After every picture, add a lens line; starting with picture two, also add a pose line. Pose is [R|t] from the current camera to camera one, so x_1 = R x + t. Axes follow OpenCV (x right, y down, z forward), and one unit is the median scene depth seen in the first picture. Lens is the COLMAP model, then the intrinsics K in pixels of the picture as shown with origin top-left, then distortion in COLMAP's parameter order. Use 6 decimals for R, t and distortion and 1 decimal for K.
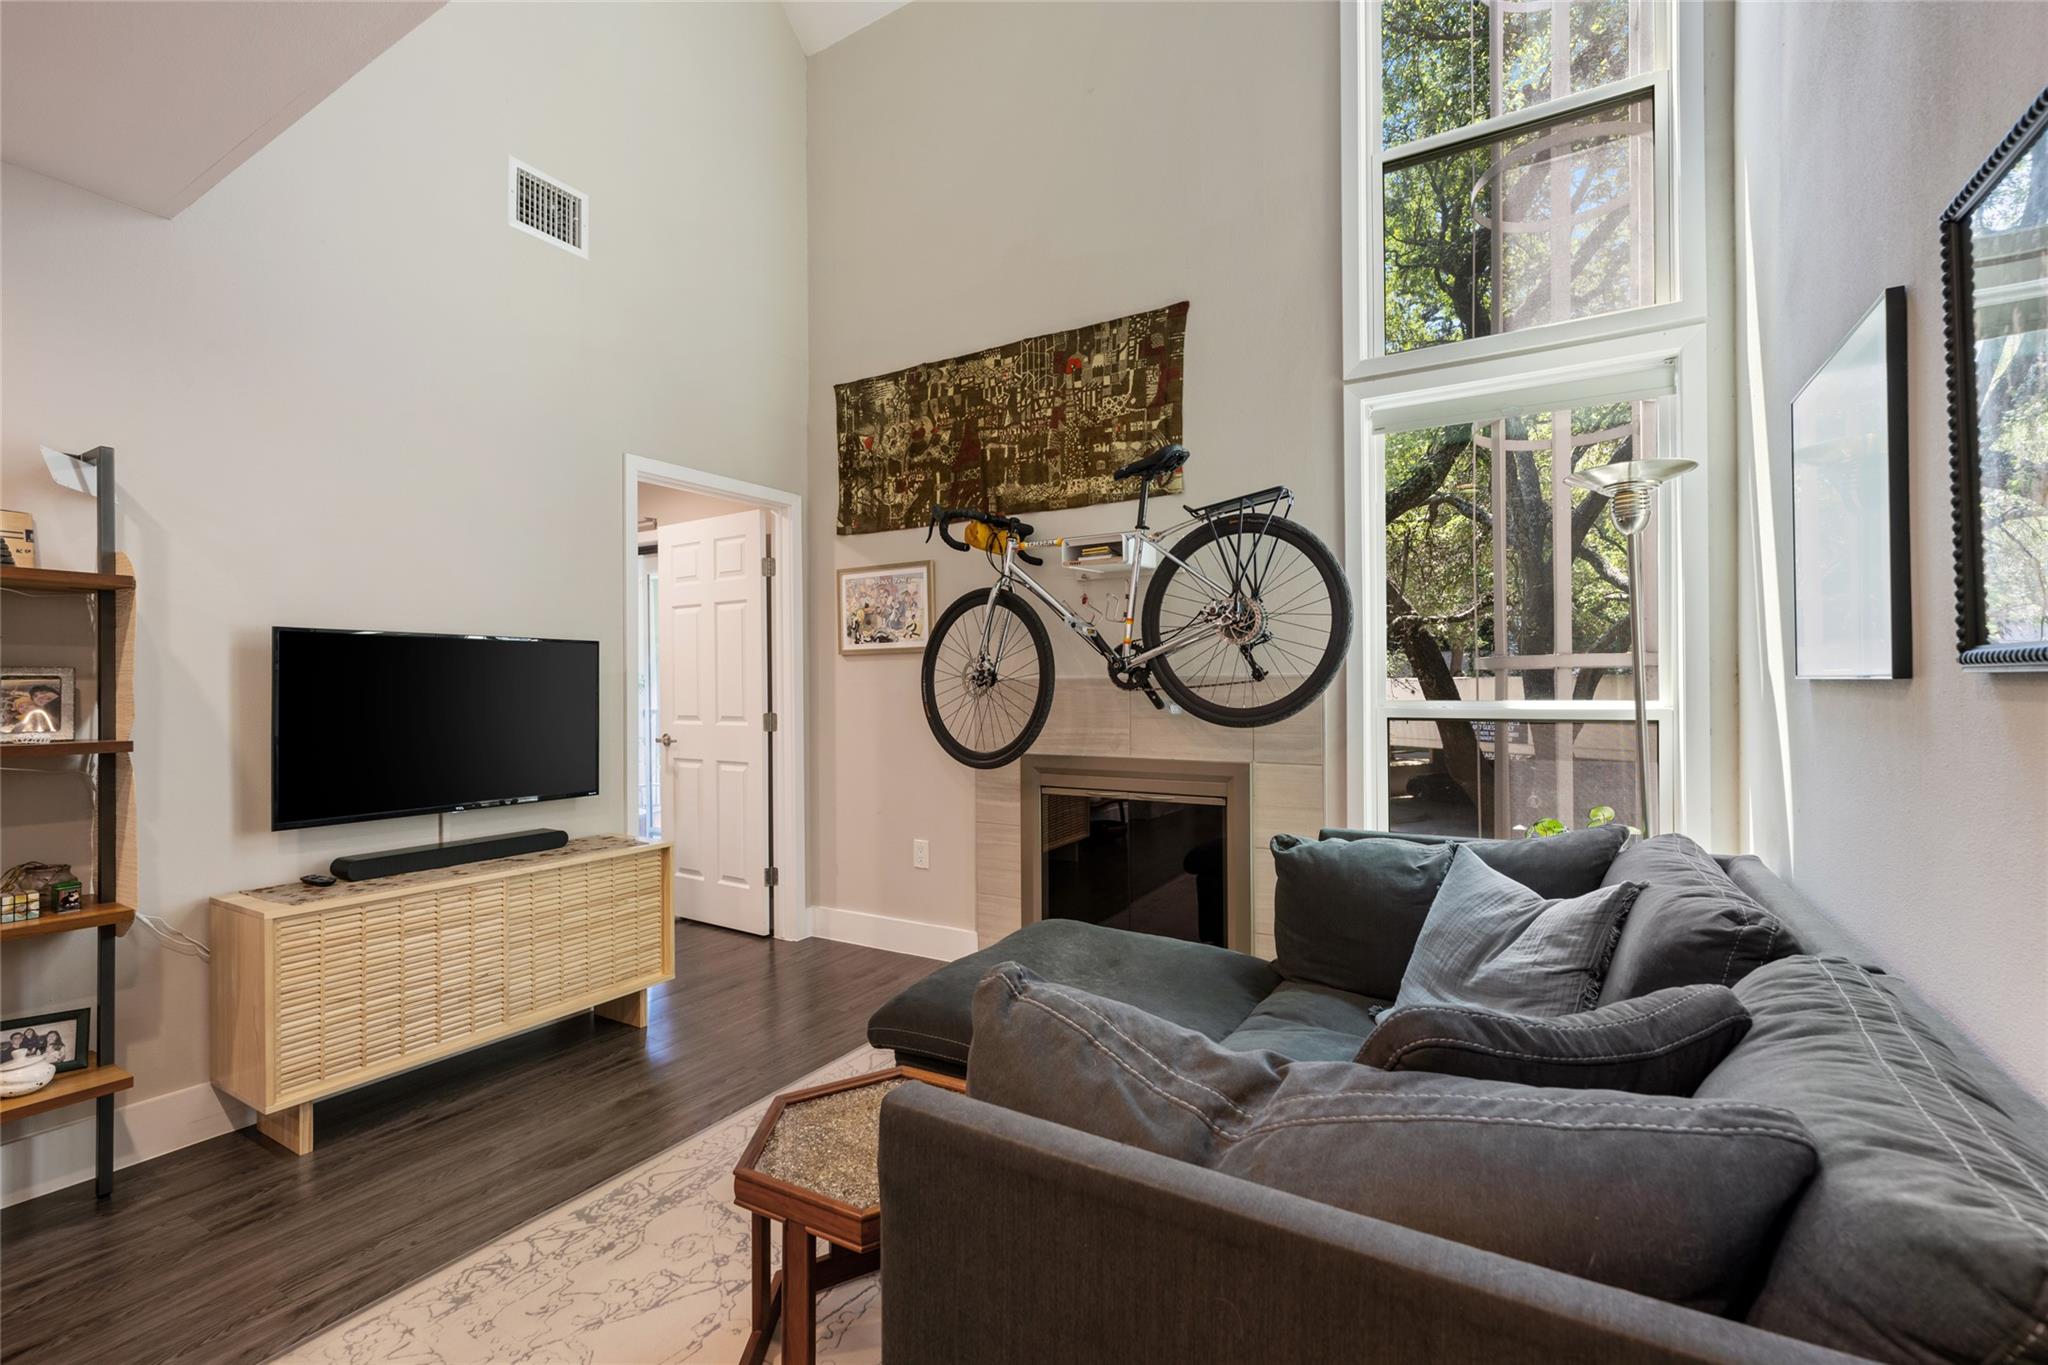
lens RADIAL K [[895.8, 0, 1023.0], [0, 895.8, 688.7], [0, 0, 1]] dist [-0.000690, -0.000087]
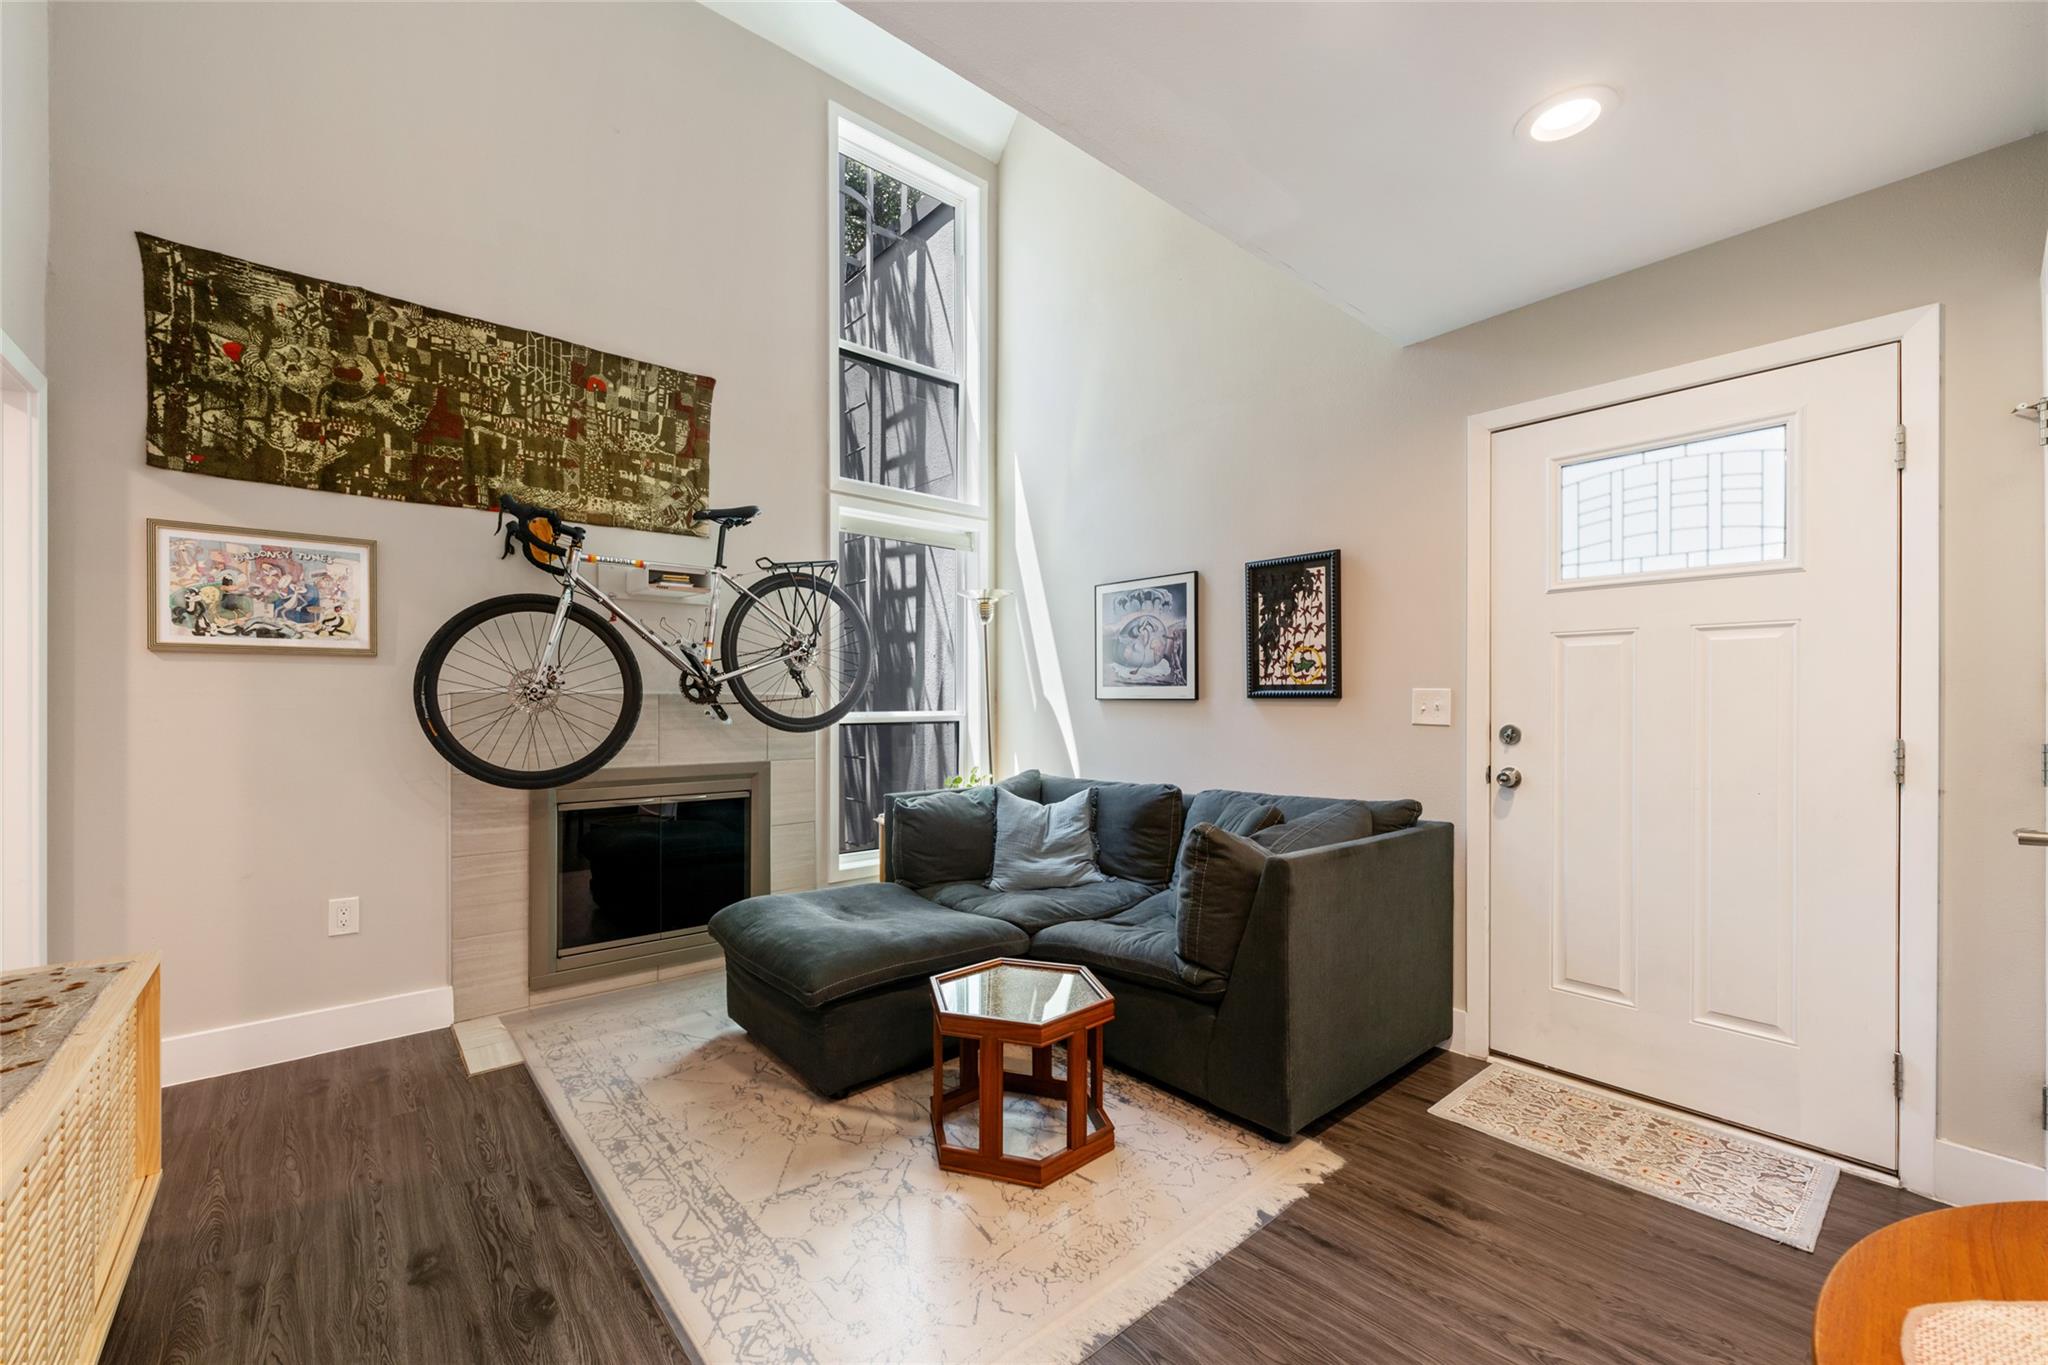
lens RADIAL K [[819.3, 0, 1028.0], [0, 819.3, 698.9], [0, 0, 1]] dist [0.000385, 0.000059]
pose [[0.314570, 0.010275, 0.949179, -0.674742], [0.000386, 0.999940, -0.010952, 0.005721], [-0.949234, 0.003812, 0.314547, 0.245462]]
